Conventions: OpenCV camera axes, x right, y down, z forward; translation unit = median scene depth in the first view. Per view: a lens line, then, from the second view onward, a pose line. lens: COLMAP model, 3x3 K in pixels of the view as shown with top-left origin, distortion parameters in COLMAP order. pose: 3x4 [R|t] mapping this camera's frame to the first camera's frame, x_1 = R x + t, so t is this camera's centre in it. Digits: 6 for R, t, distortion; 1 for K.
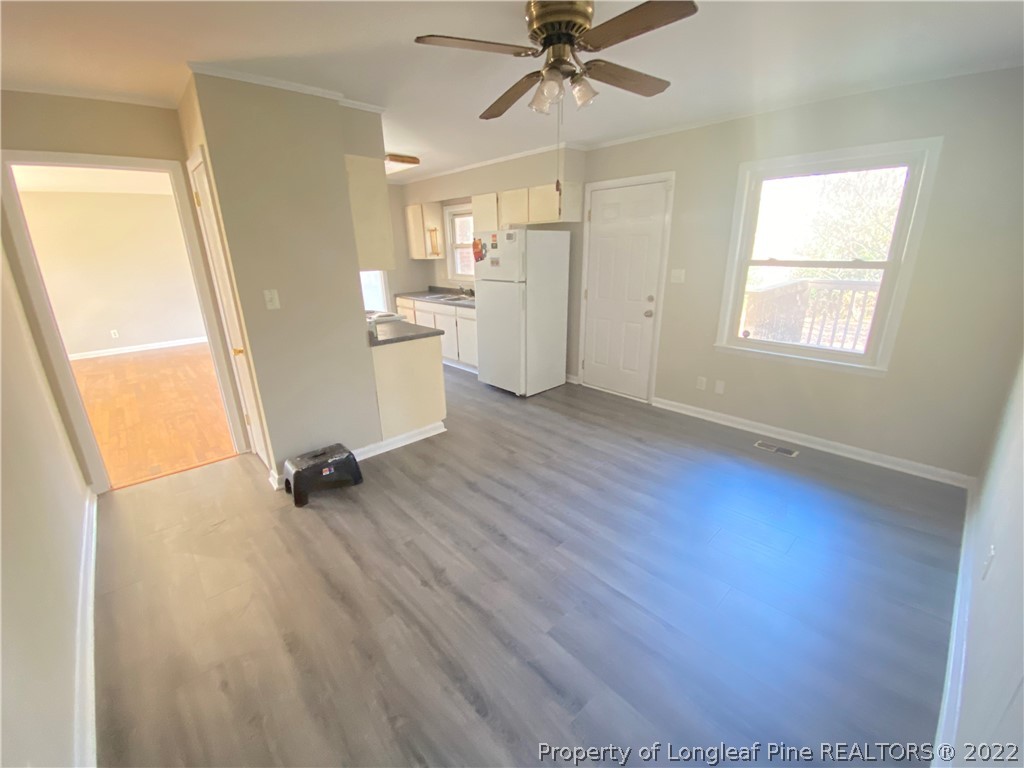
lens RADIAL K [[421.4, 0, 512.0], [0, 421.4, 384.0], [0, 0, 1]] dist [0.036235, -0.027288]
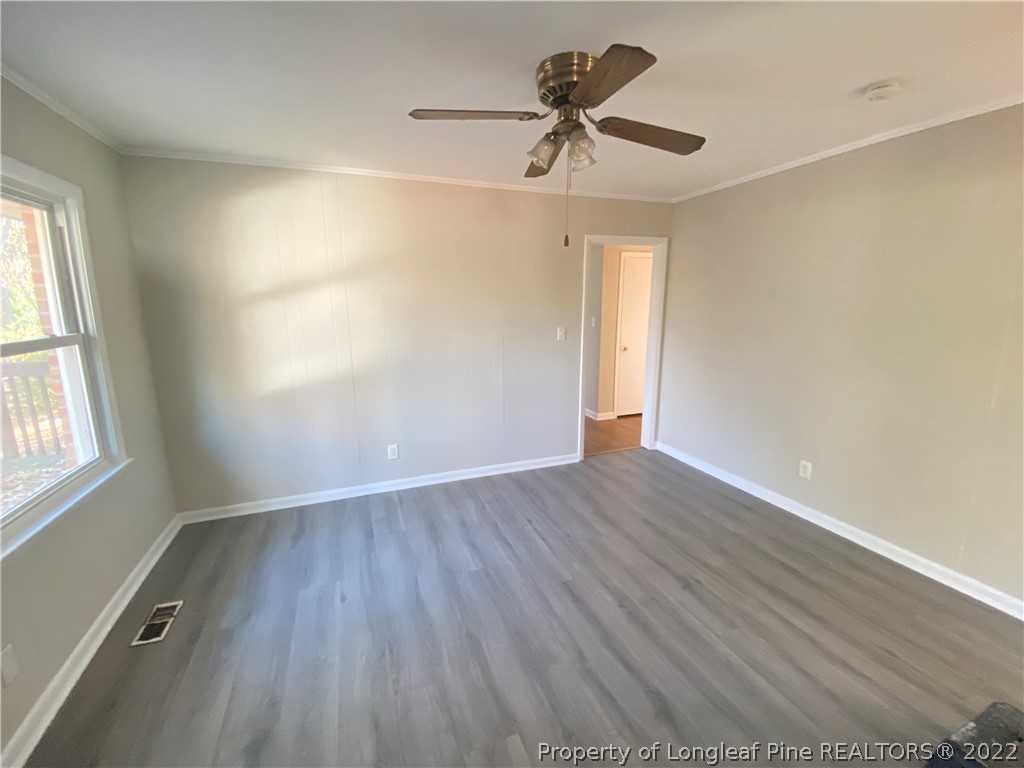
lens RADIAL K [[421.4, 0, 512.0], [0, 421.4, 384.0], [0, 0, 1]] dist [0.036235, -0.027288]
pose [[-0.929955, -0.043534, 0.365086, -0.110362], [0.139067, 0.877548, 0.458878, -0.491343], [-0.340357, 0.477508, -0.810027, 1.522392]]
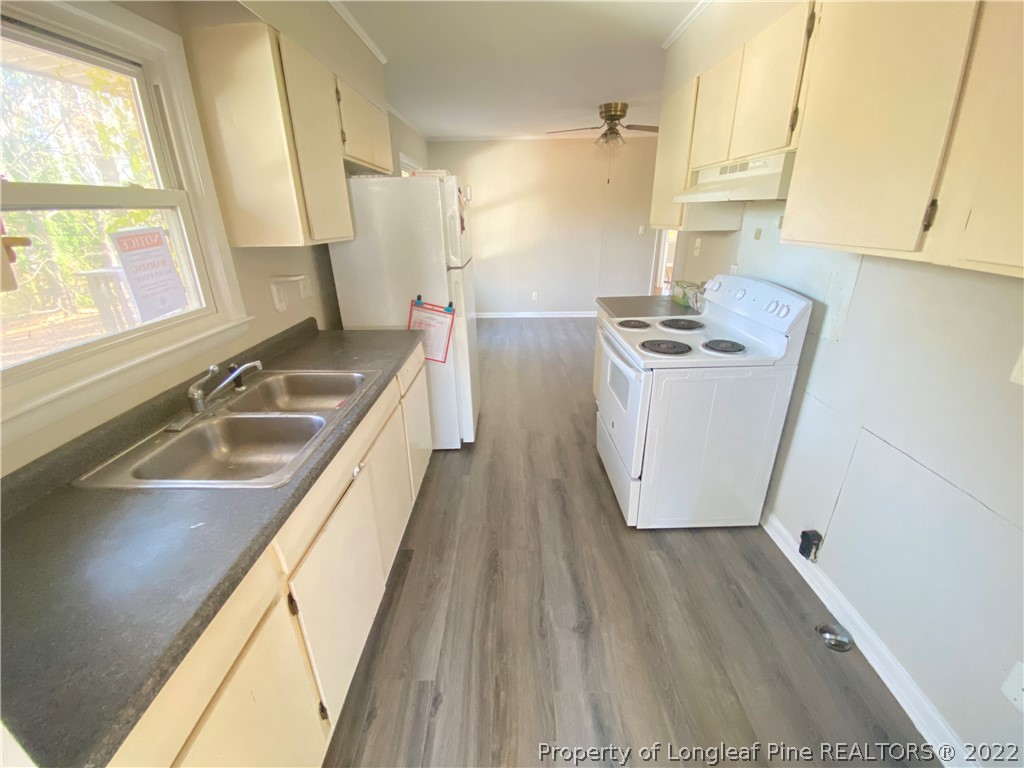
lens RADIAL K [[421.4, 0, 512.0], [0, 421.4, 384.0], [0, 0, 1]] dist [0.036235, -0.027288]
pose [[-0.732223, -0.222806, 0.643589, -0.940412], [0.243286, 0.797060, 0.552727, -0.759090], [-0.636130, 0.561296, -0.529420, 2.411442]]
